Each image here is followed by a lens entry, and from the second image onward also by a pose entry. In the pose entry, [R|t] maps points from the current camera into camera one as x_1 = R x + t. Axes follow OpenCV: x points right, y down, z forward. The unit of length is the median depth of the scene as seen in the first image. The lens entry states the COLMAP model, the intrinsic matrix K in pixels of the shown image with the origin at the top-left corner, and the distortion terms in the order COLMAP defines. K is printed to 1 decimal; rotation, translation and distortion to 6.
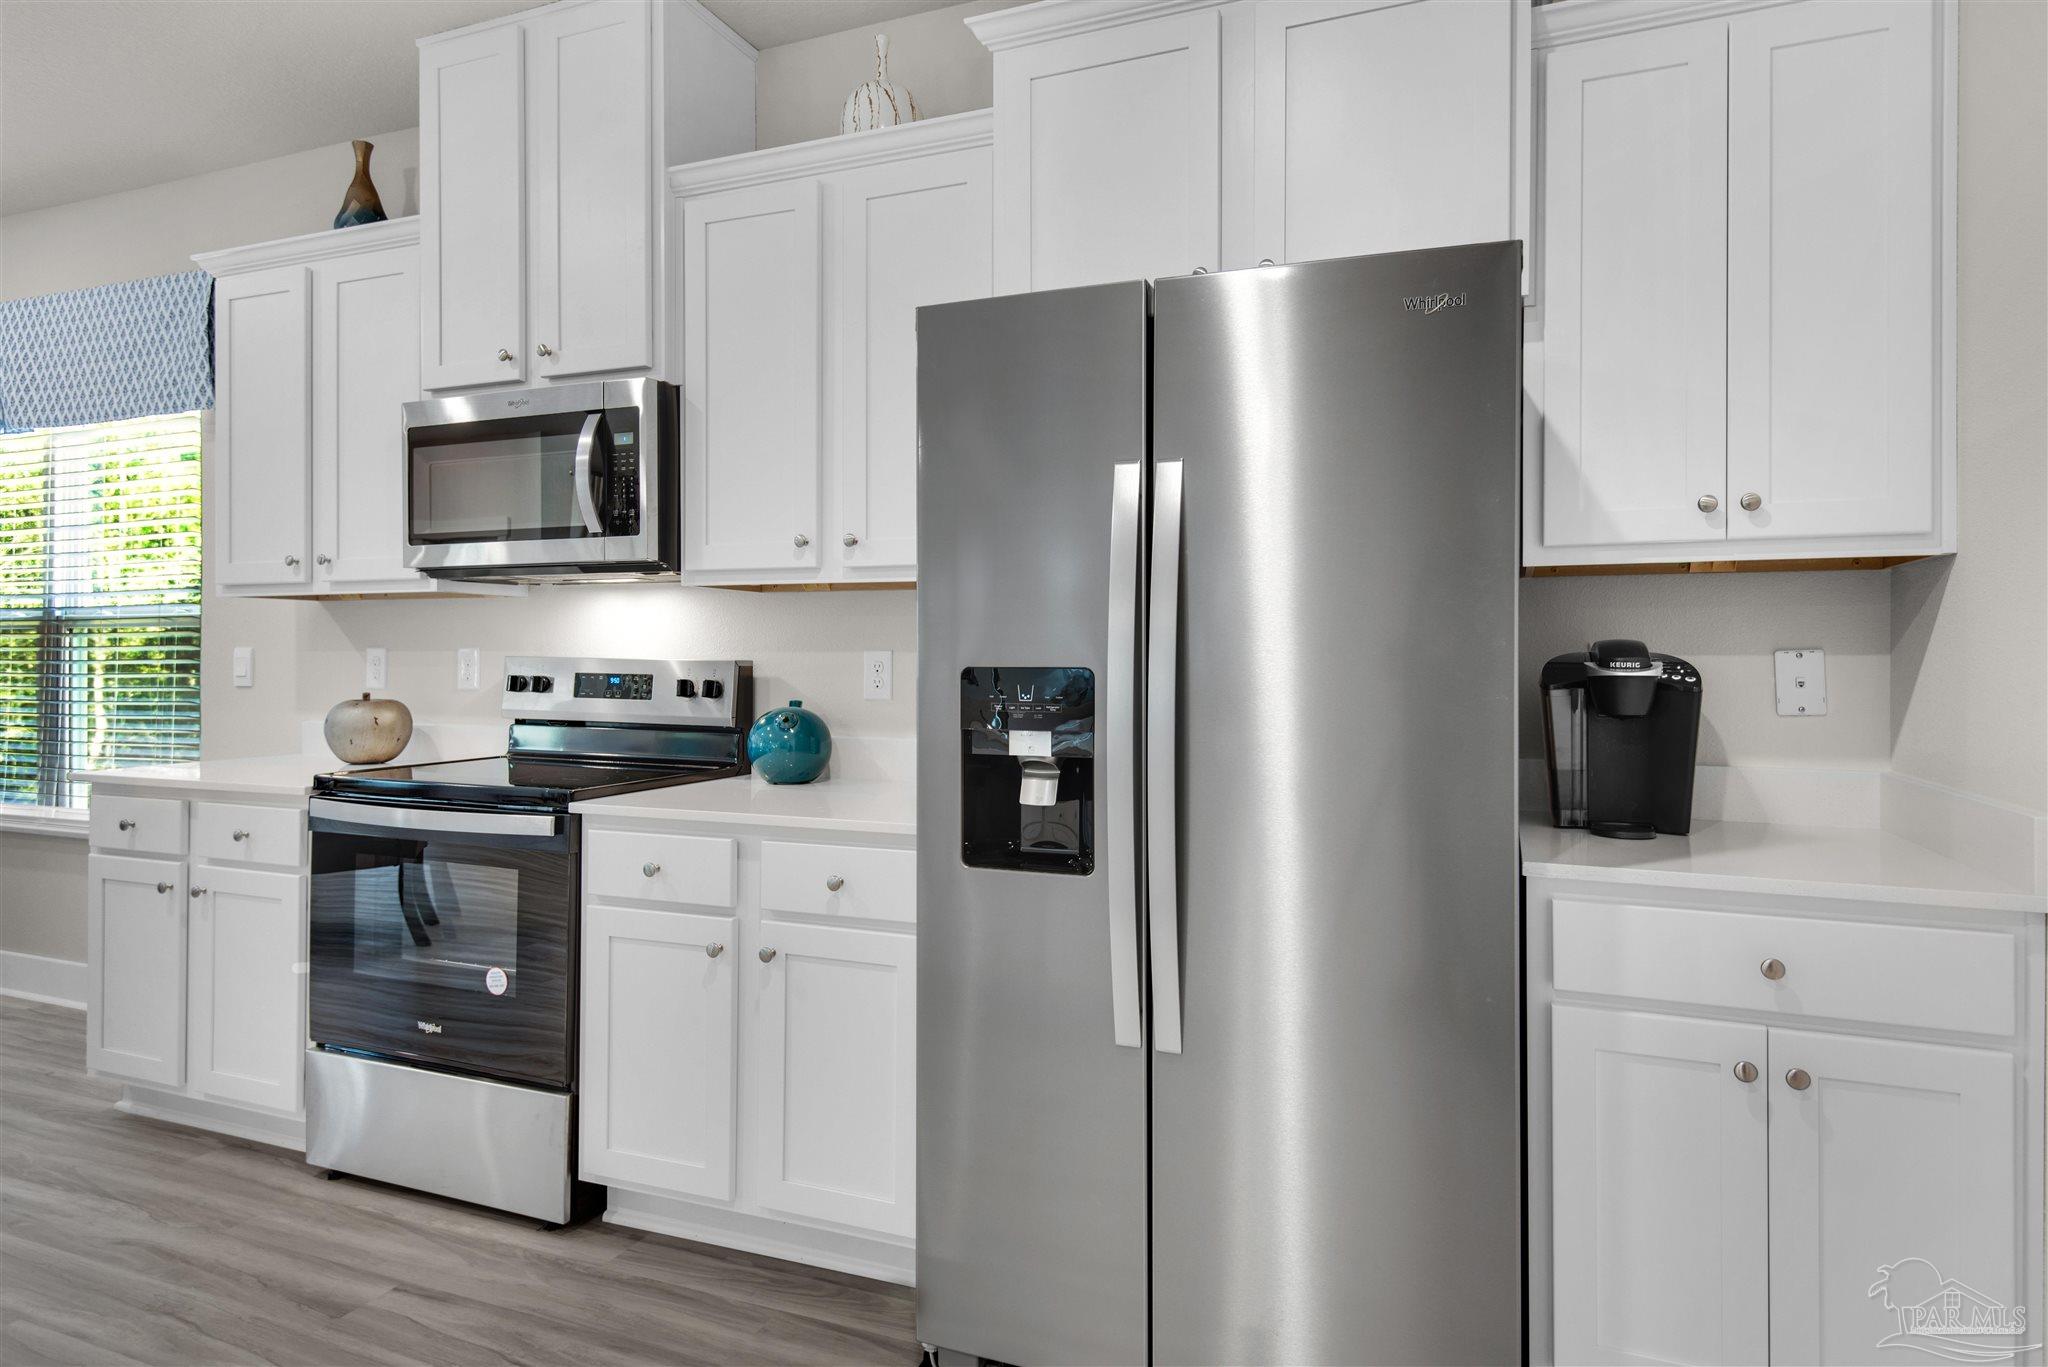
lens RADIAL K [[1142.4, 0, 1043.5], [0, 1142.4, 650.8], [0, 0, 1]] dist [-0.005822, 0.001324]
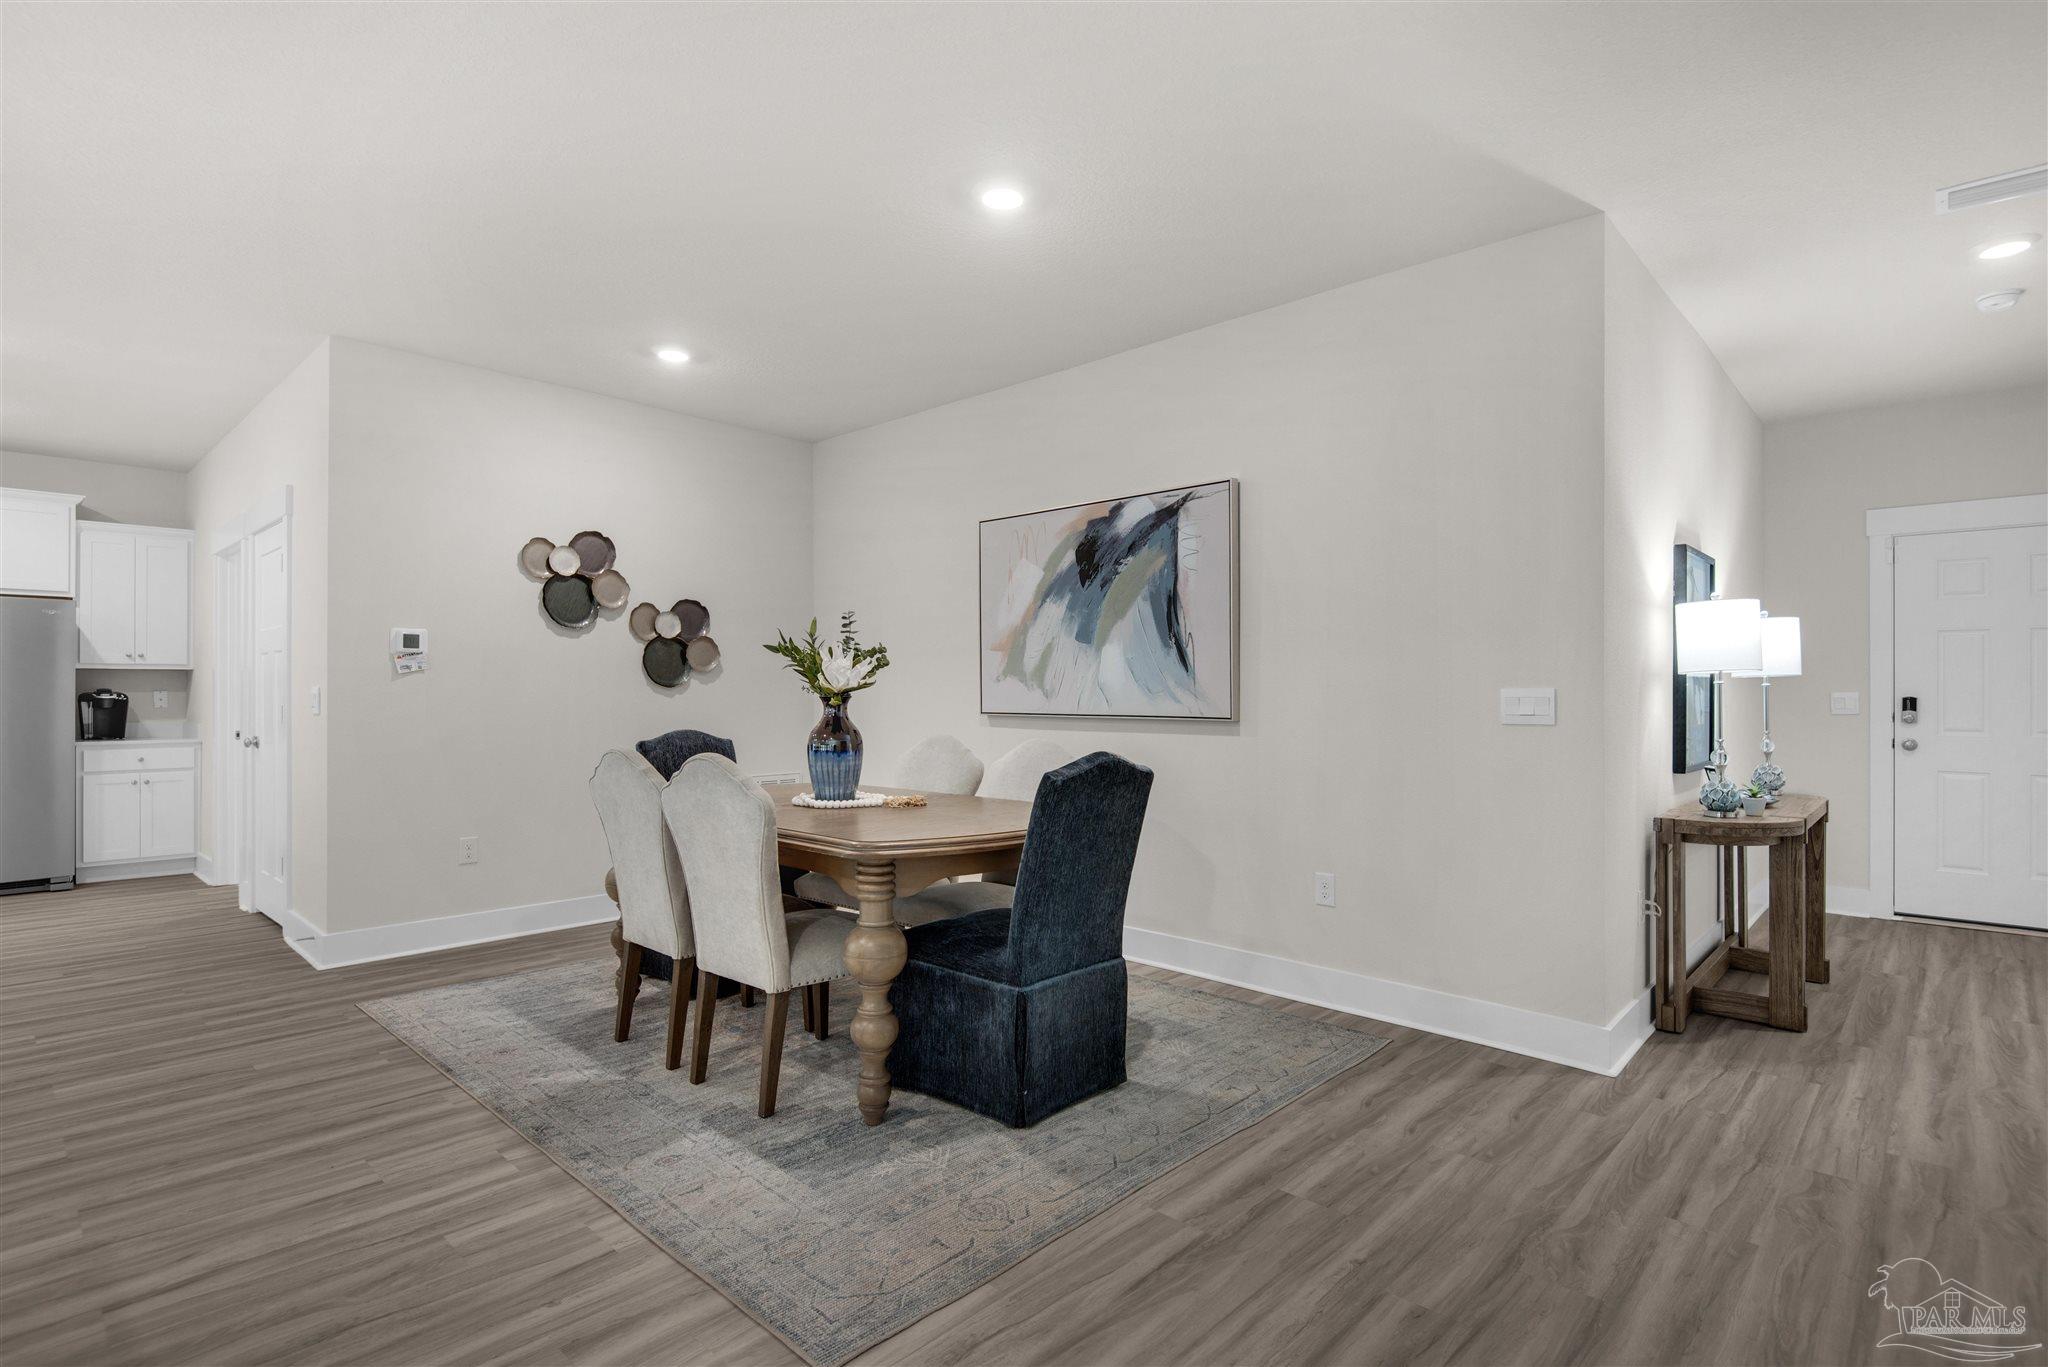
lens RADIAL K [[1017.6, 0, 1025.1], [0, 1017.6, 689.5], [0, 0, 1]] dist [0.000639, 0.000097]
pose [[0.388860, -0.002534, 0.921294, -1.460753], [-0.001345, 0.999994, 0.003319, -0.022737], [-0.921296, -0.002530, 0.388854, -3.223137]]
